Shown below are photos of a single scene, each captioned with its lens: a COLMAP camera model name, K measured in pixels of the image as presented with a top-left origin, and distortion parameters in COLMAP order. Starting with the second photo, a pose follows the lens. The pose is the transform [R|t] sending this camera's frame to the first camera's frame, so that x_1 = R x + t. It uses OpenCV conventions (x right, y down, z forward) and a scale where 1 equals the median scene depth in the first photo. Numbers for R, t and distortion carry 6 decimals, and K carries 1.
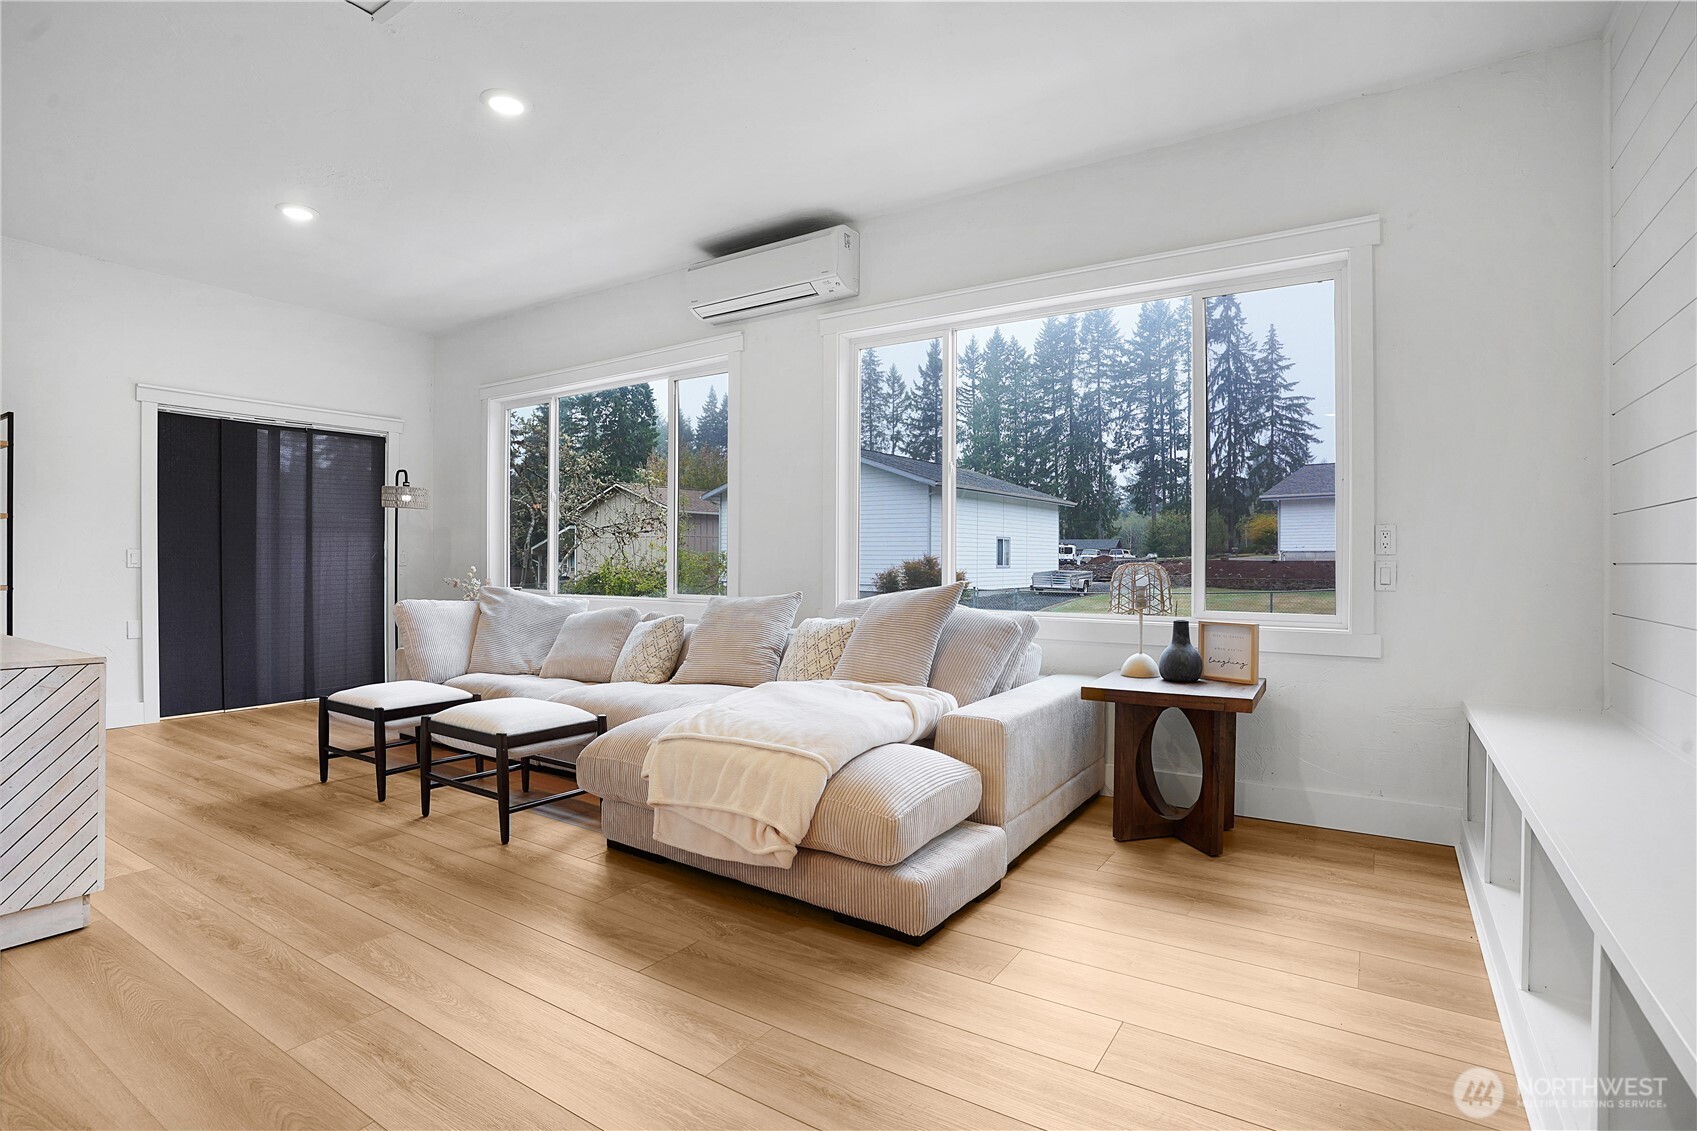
lens RADIAL K [[839.2, 0, 859.8], [0, 839.2, 537.4], [0, 0, 1]] dist [-0.076884, 0.035208]
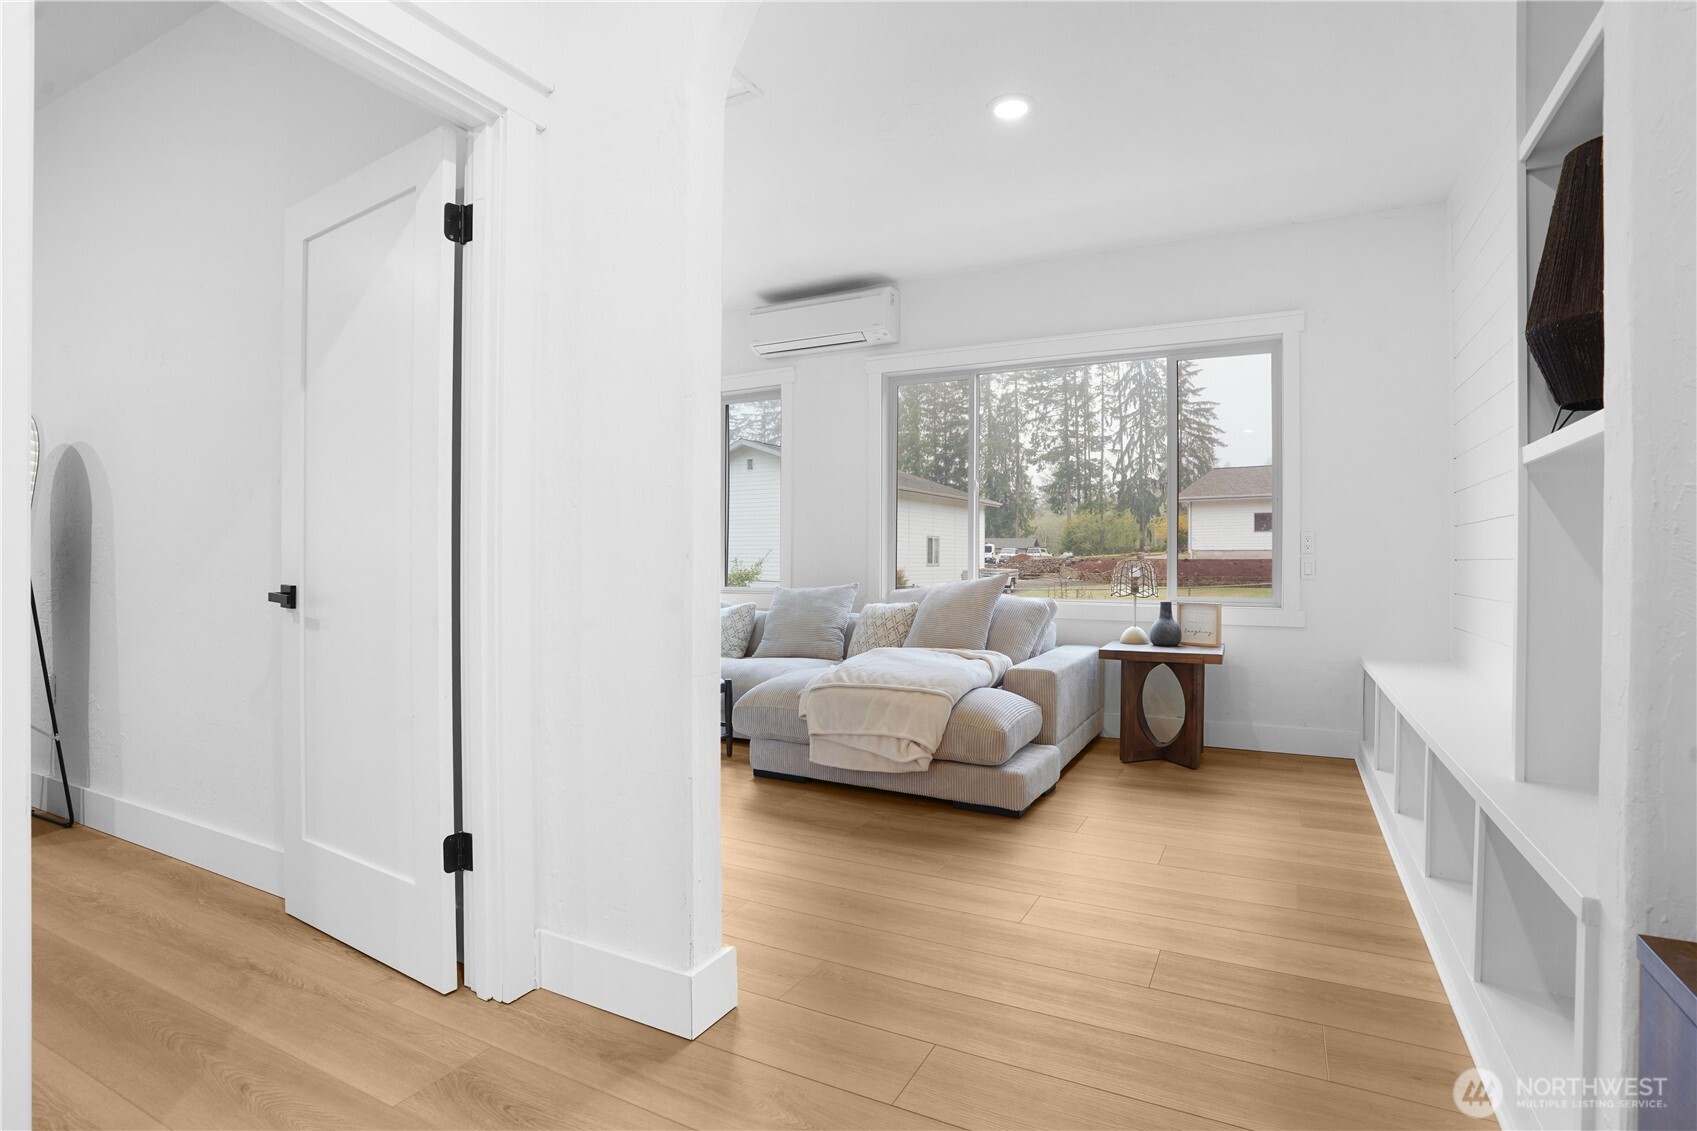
lens RADIAL K [[839.2, 0, 863.3], [0, 839.2, 533.0], [0, 0, 1]] dist [-0.076884, 0.035208]
pose [[0.995081, 0.003453, 0.099003, -0.242800], [-0.003166, 0.999990, -0.003046, -0.007333], [-0.099013, 0.002718, 0.995082, -0.311033]]
